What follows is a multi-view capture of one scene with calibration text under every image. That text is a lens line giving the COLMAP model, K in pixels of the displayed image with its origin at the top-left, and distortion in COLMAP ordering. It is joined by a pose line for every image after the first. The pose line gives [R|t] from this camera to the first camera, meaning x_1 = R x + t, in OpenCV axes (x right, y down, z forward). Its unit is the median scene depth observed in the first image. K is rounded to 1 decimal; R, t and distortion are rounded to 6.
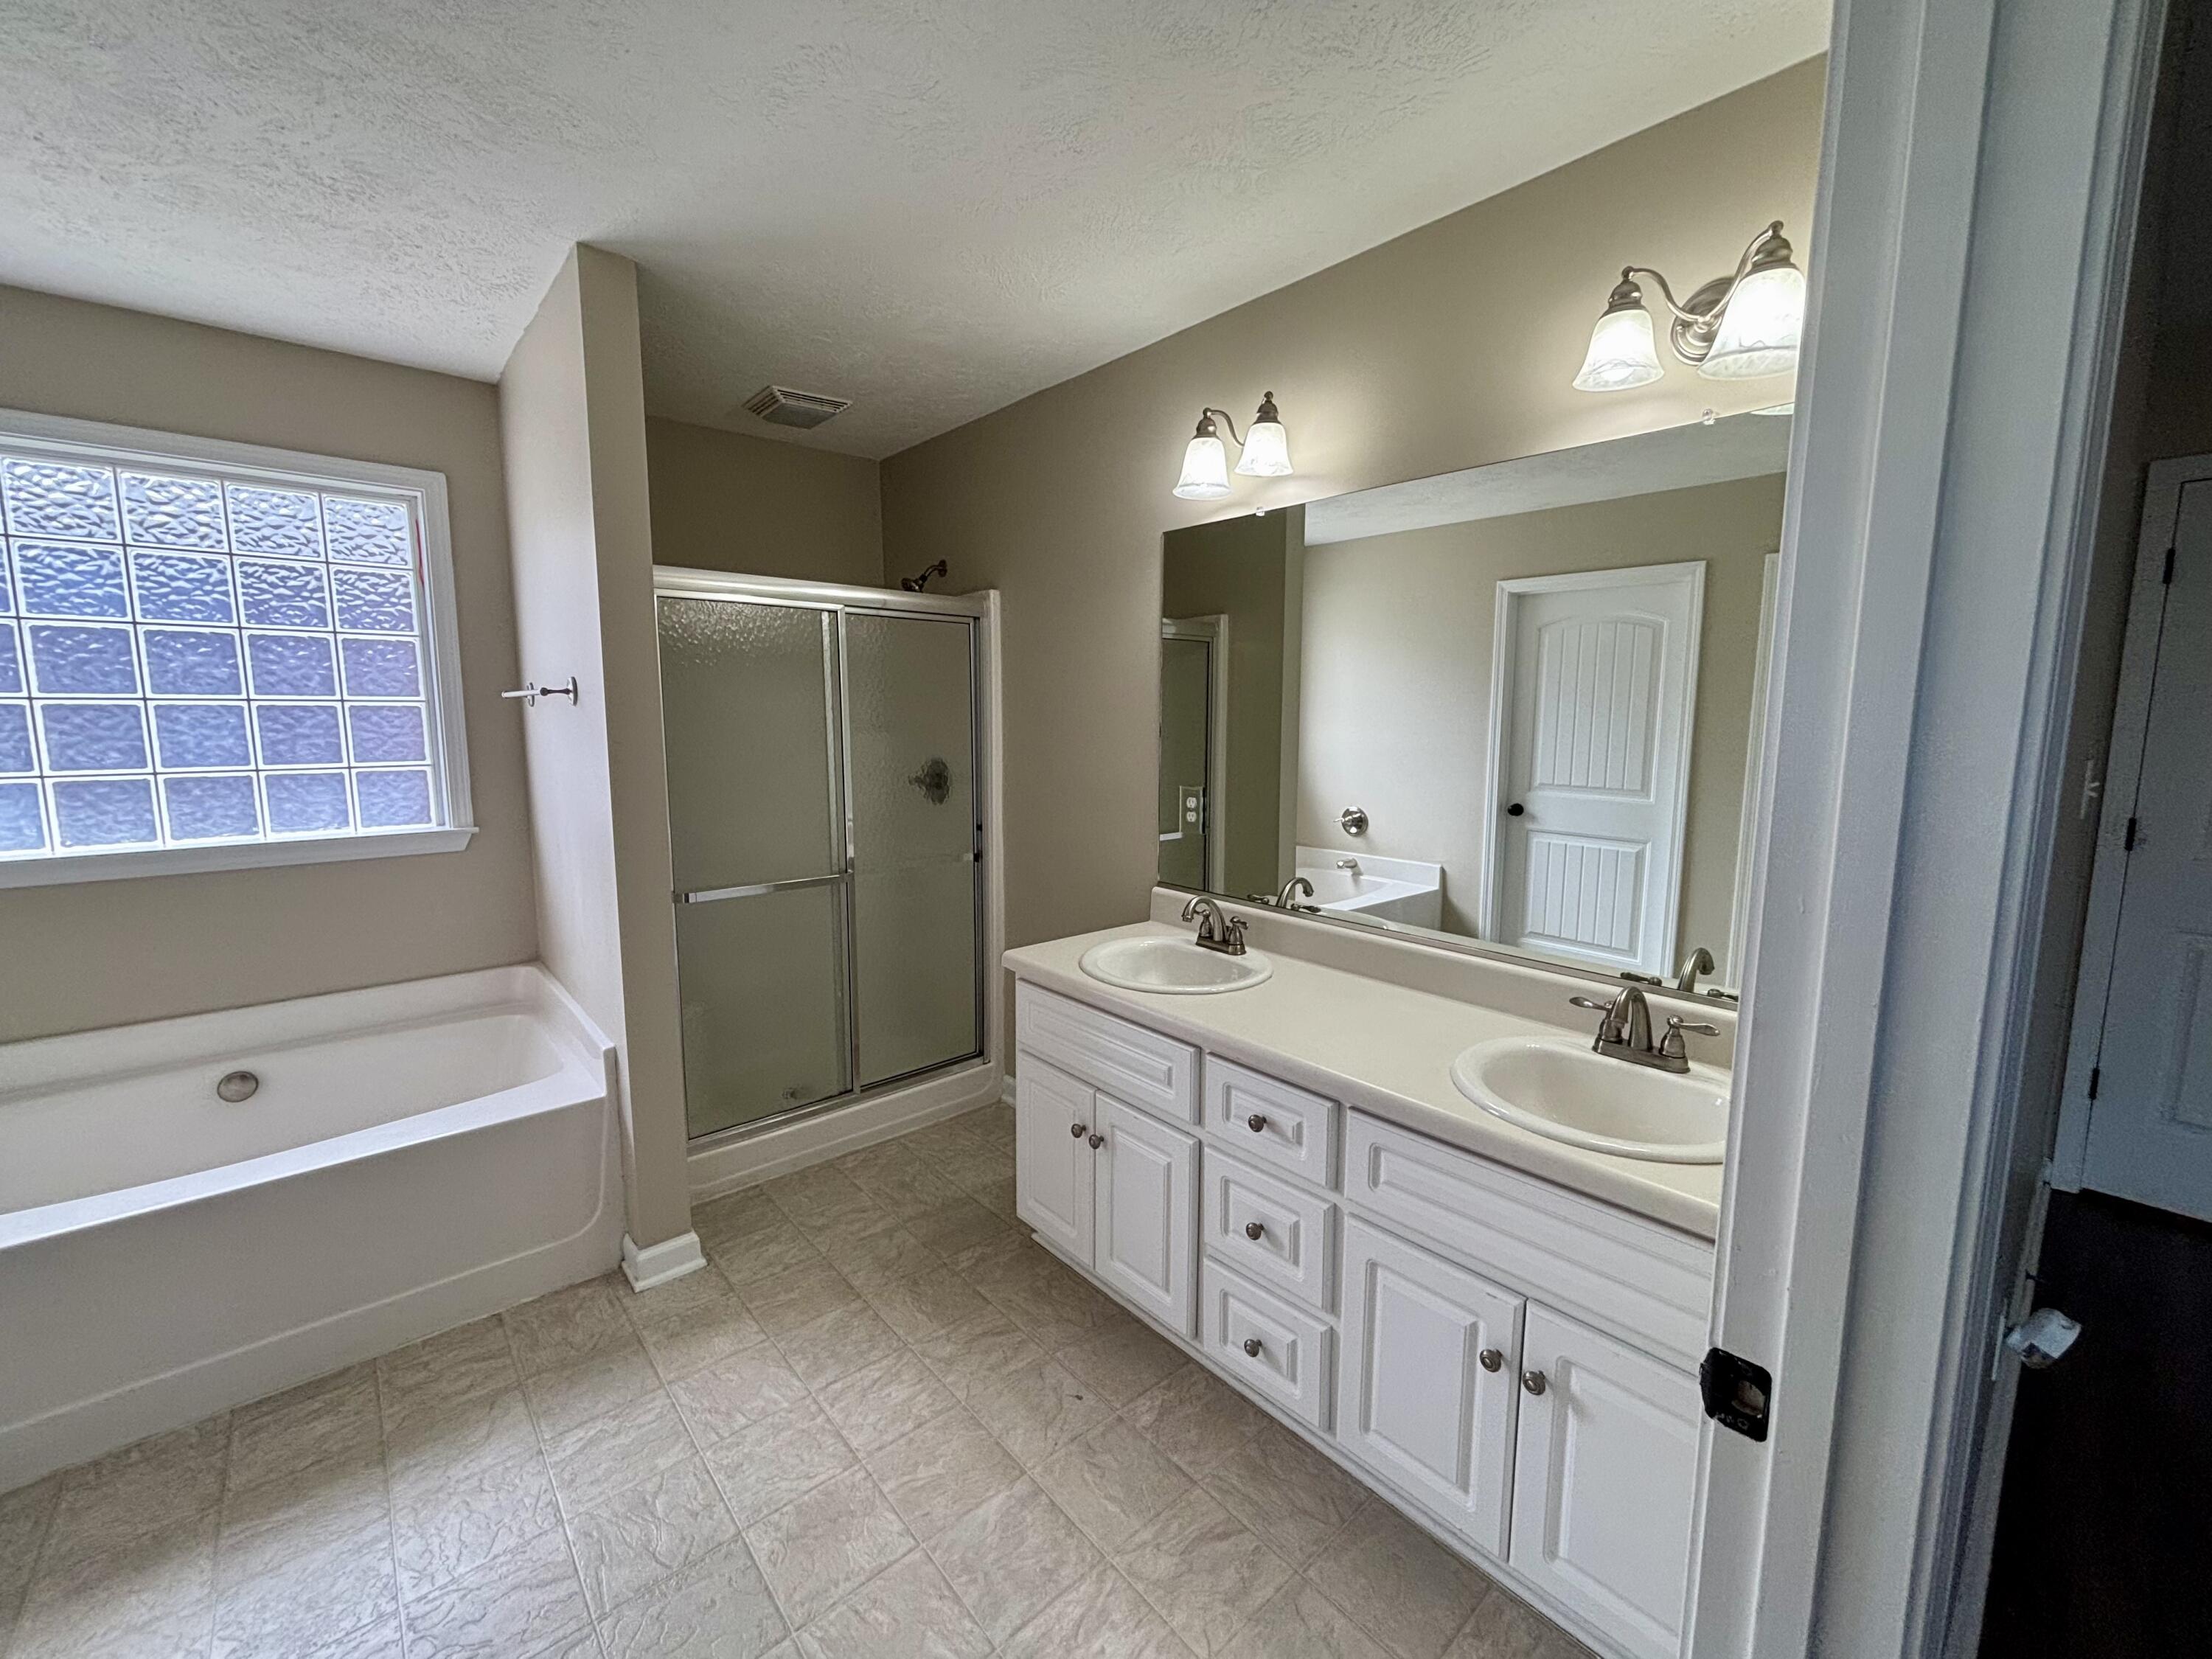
lens RADIAL K [[889.3, 0, 1103.4], [0, 889.3, 828.9], [0, 0, 1]] dist [0.002123, -0.000041]
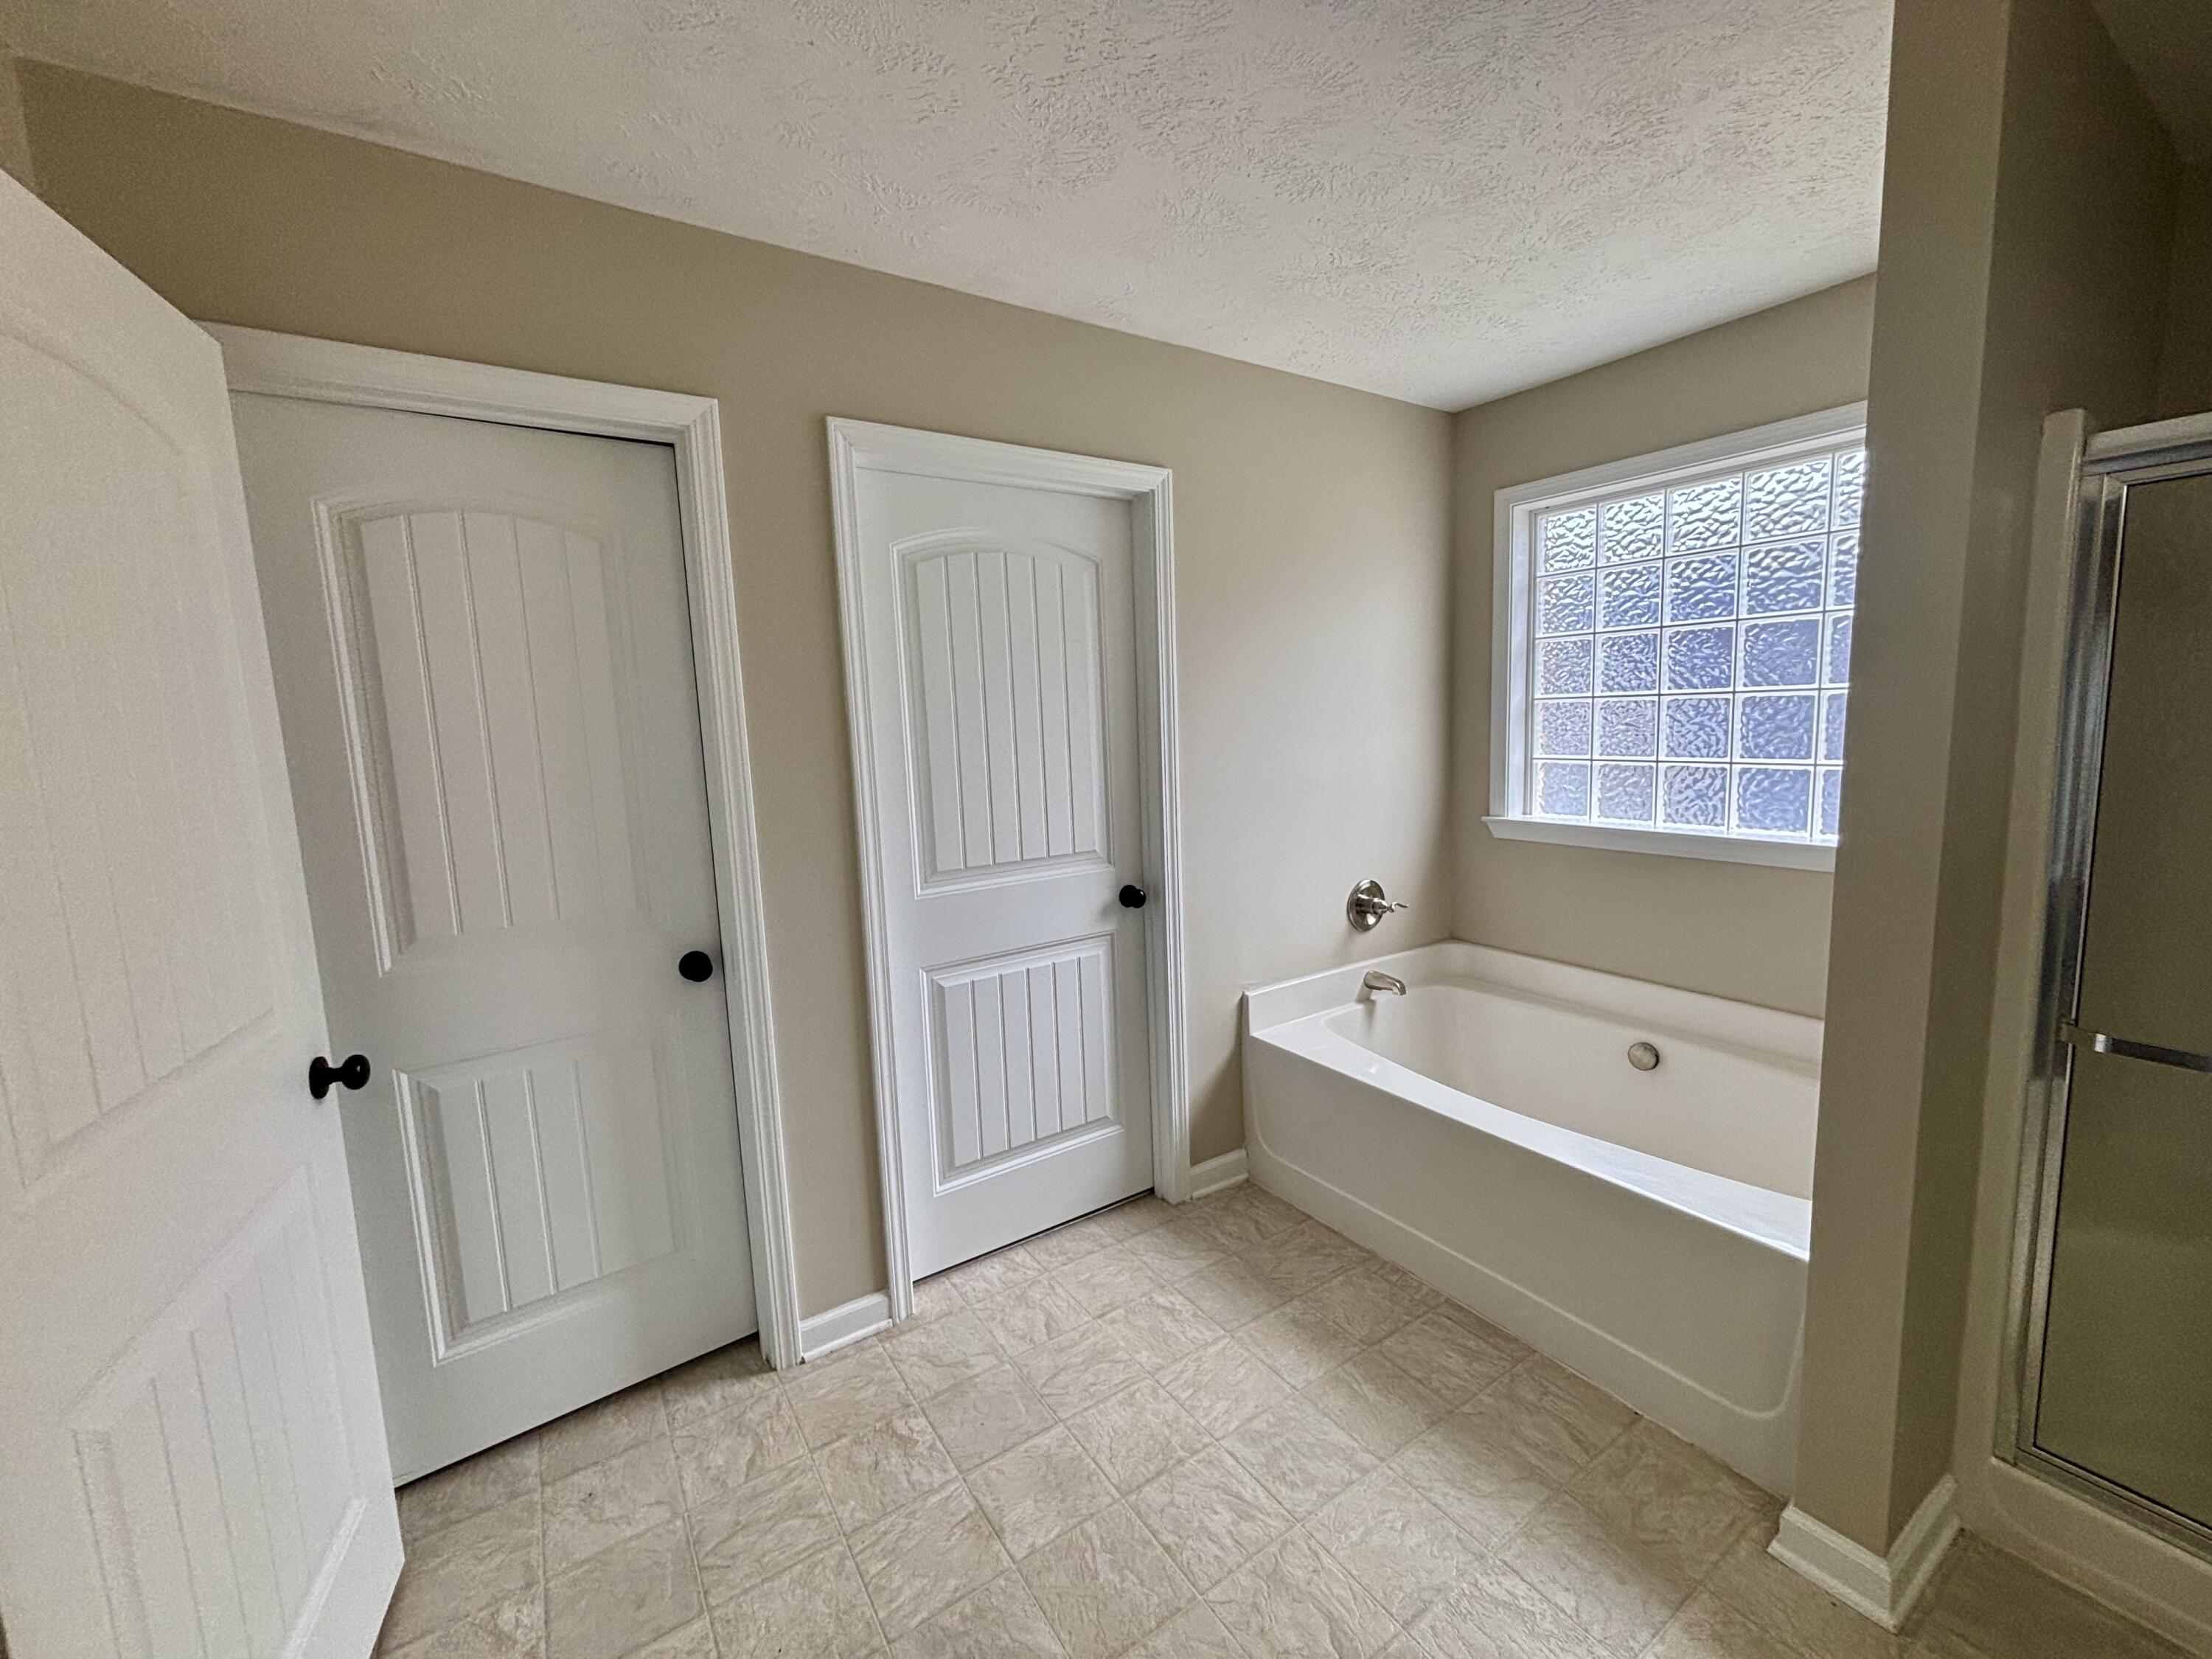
lens RADIAL K [[900.3, 0, 1106.3], [0, 900.3, 825.6], [0, 0, 1]] dist [-0.000610, -0.000647]
pose [[-0.144692, 0.132190, -0.980607, 0.160473], [-0.086440, 0.985558, 0.145612, -0.093496], [0.985694, 0.105832, -0.131176, 0.506082]]
